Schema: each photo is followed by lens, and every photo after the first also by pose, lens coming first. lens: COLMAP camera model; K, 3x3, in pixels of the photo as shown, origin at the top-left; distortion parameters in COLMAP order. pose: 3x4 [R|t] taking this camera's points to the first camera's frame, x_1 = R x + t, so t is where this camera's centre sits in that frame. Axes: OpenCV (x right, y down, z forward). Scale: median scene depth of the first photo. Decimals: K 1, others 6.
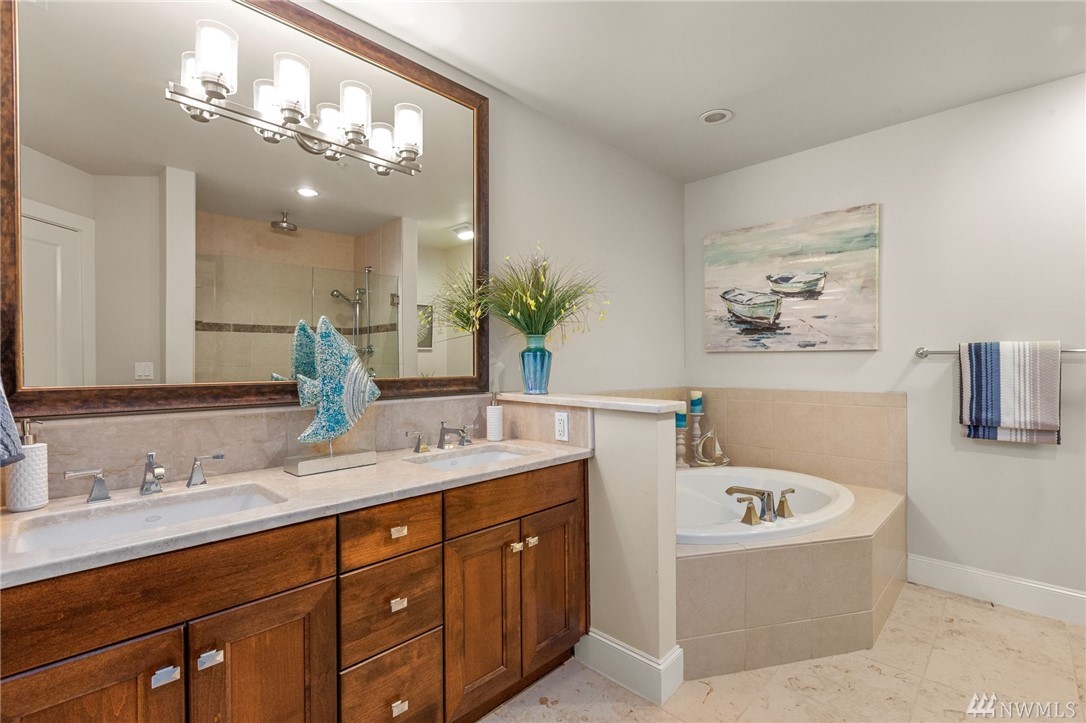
lens RADIAL K [[484.0, 0, 551.2], [0, 484.0, 366.4], [0, 0, 1]] dist [0.000696, -0.000665]
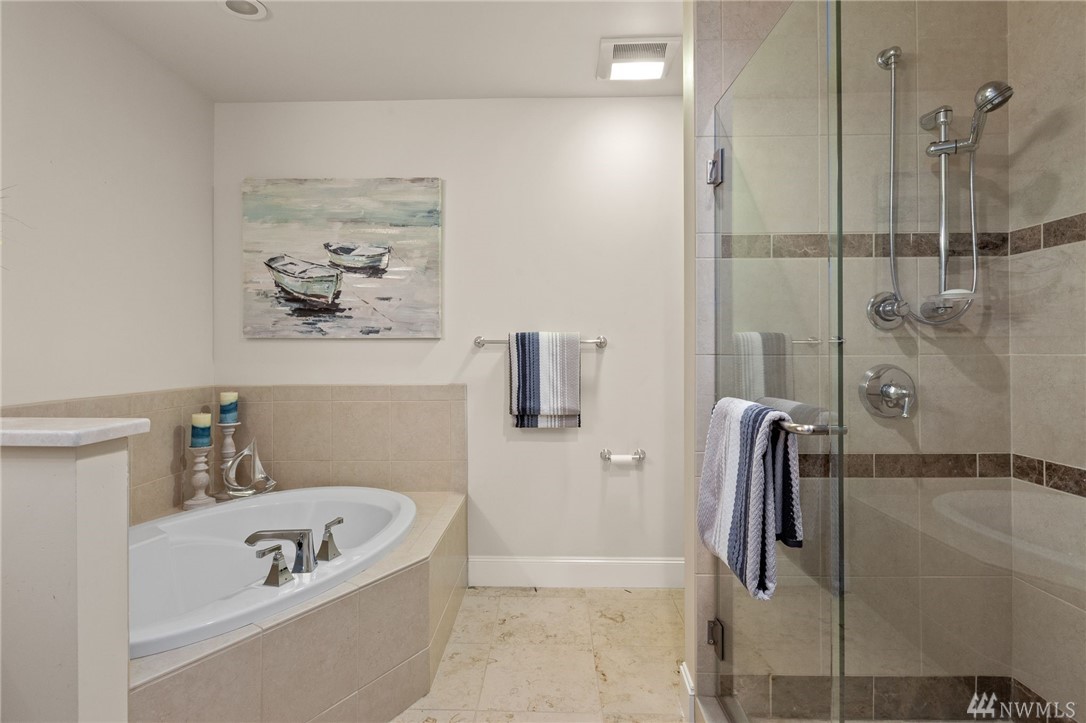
lens RADIAL K [[484.0, 0, 551.2], [0, 484.0, 366.4], [0, 0, 1]] dist [0.000696, -0.000665]
pose [[0.721327, -0.021971, 0.692246, 0.182159], [0.007287, 0.999682, 0.024136, -0.001563], [-0.692556, -0.012366, 0.721258, 0.188213]]
